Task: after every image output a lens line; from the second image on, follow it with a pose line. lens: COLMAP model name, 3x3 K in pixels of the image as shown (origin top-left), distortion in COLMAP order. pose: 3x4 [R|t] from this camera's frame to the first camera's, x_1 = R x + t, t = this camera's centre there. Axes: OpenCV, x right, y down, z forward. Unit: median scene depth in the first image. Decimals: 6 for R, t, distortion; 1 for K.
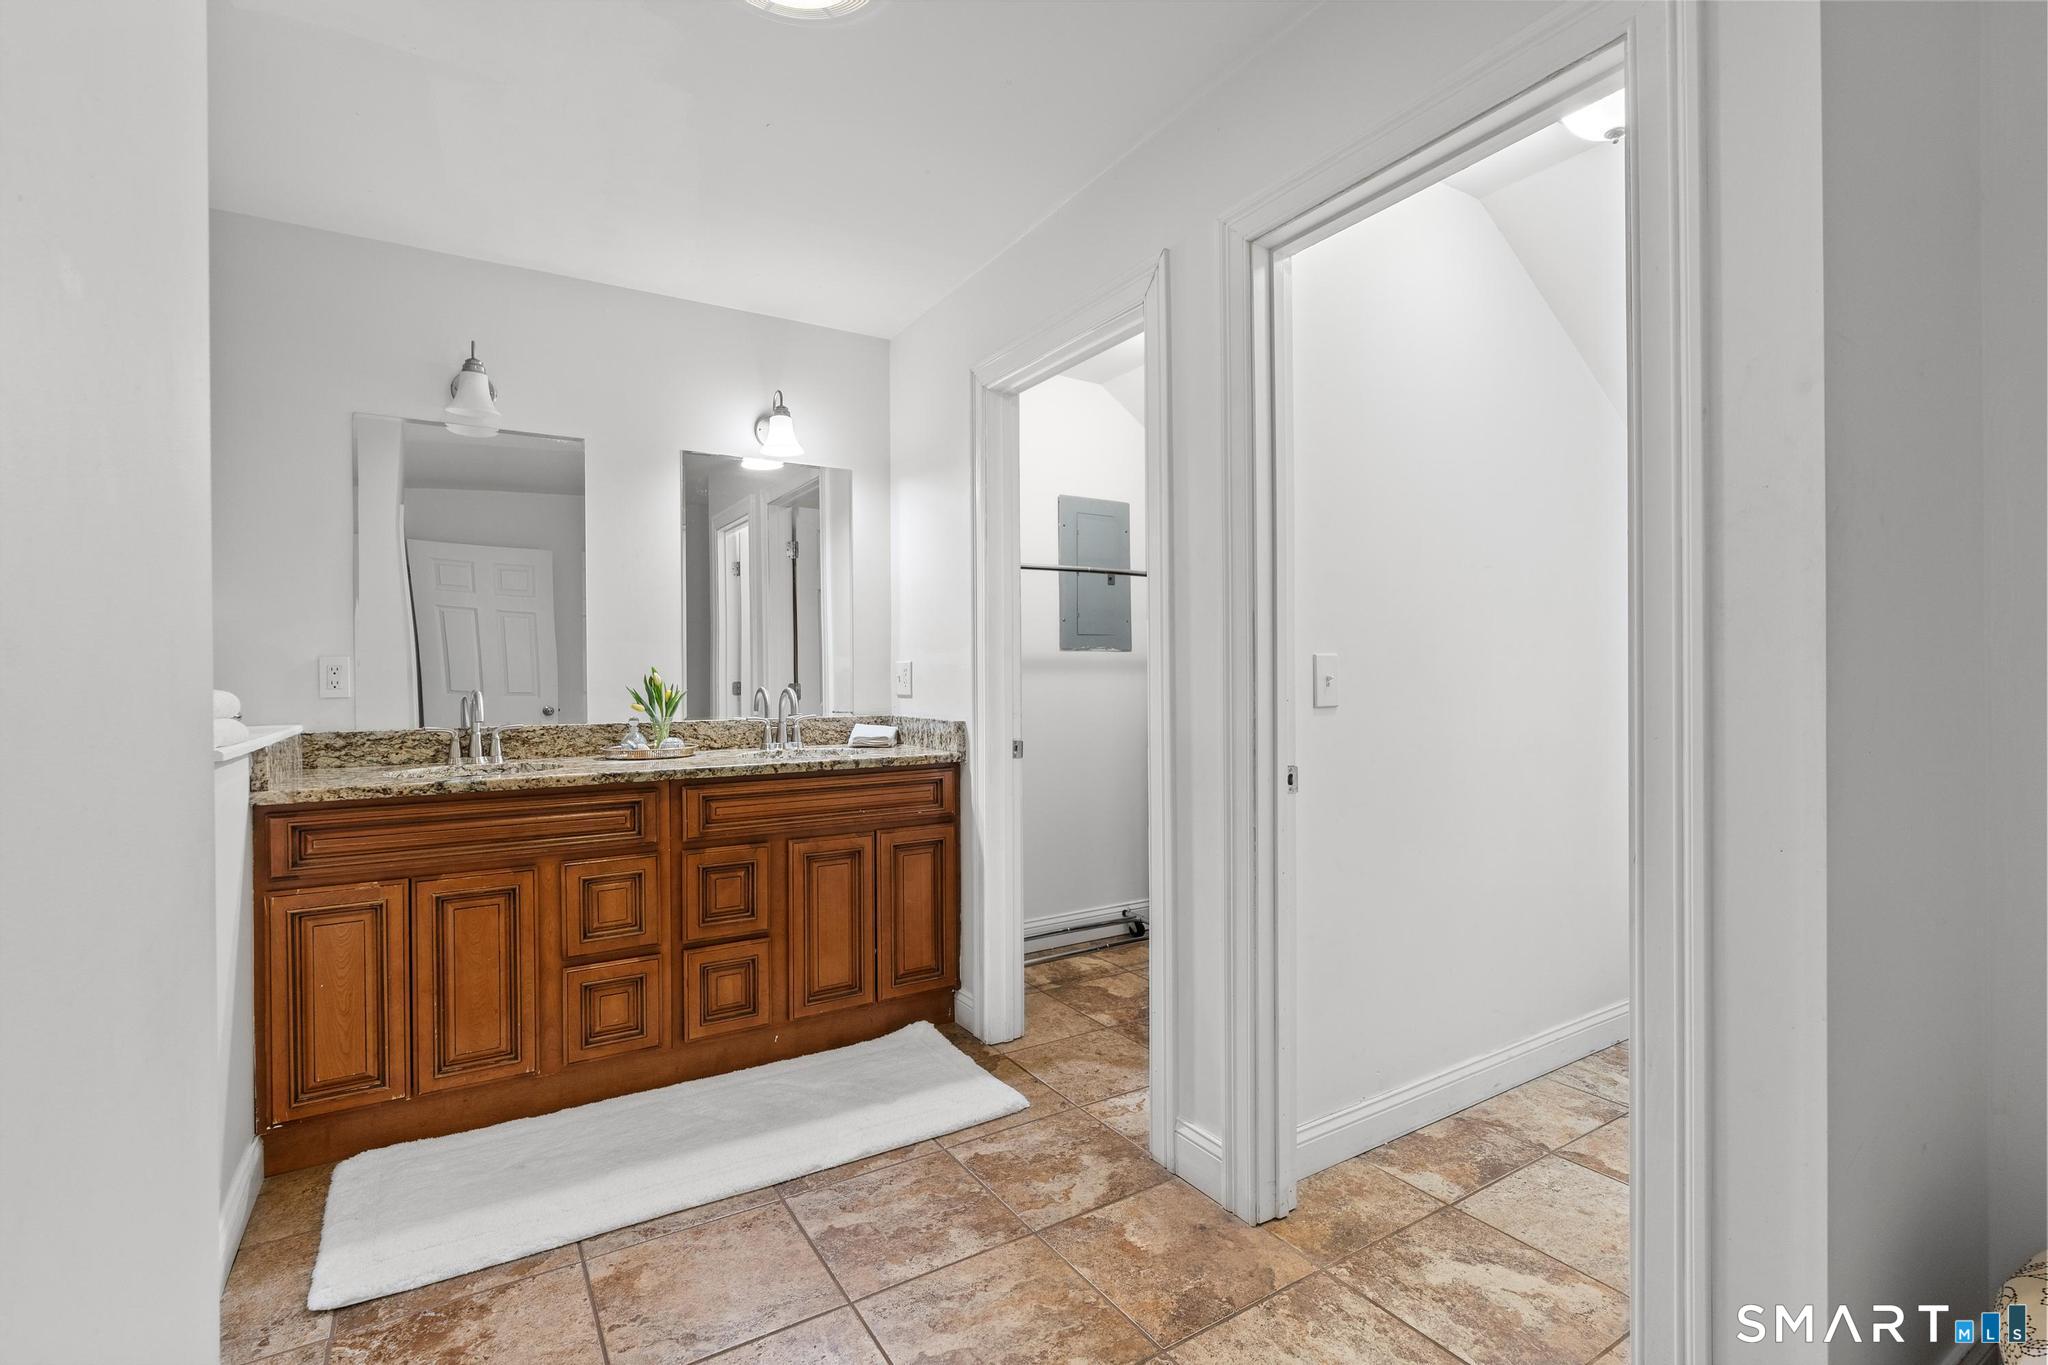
lens RADIAL K [[934.4, 0, 1024.0], [0, 934.4, 682.5], [0, 0, 1]] dist [-0.000278, -0.000377]
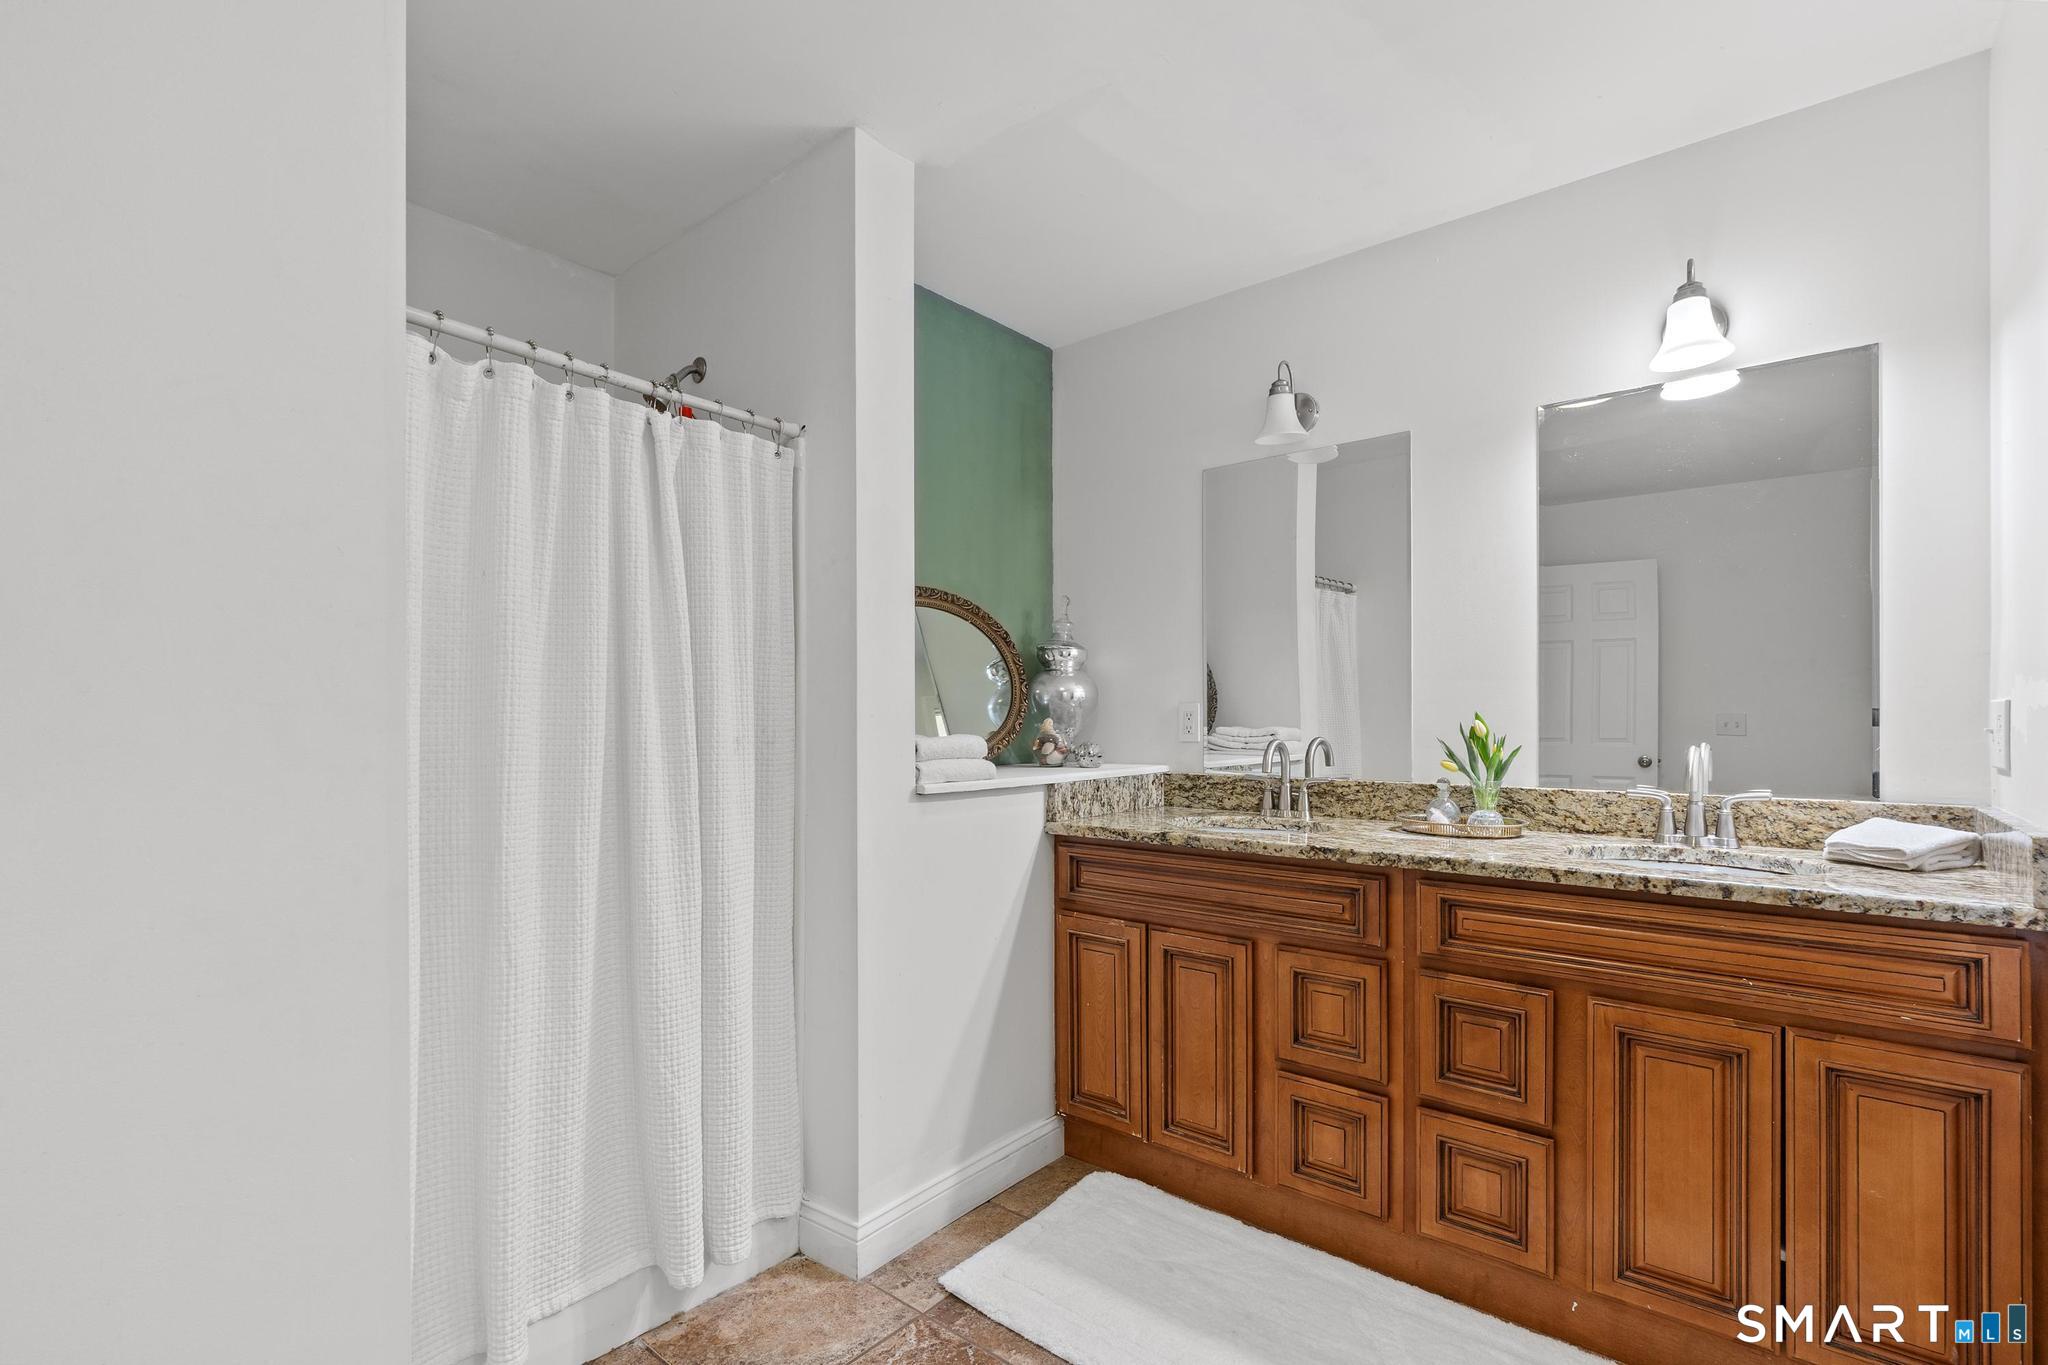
lens RADIAL K [[954.2, 0, 1020.8], [0, 954.2, 722.9], [0, 0, 1]] dist [0.000348, 0.000401]
pose [[0.304583, 0.011674, -0.952414, 0.241591], [-0.007433, 0.999924, 0.009879, -0.014437], [0.952457, 0.004071, 0.304647, 0.481092]]
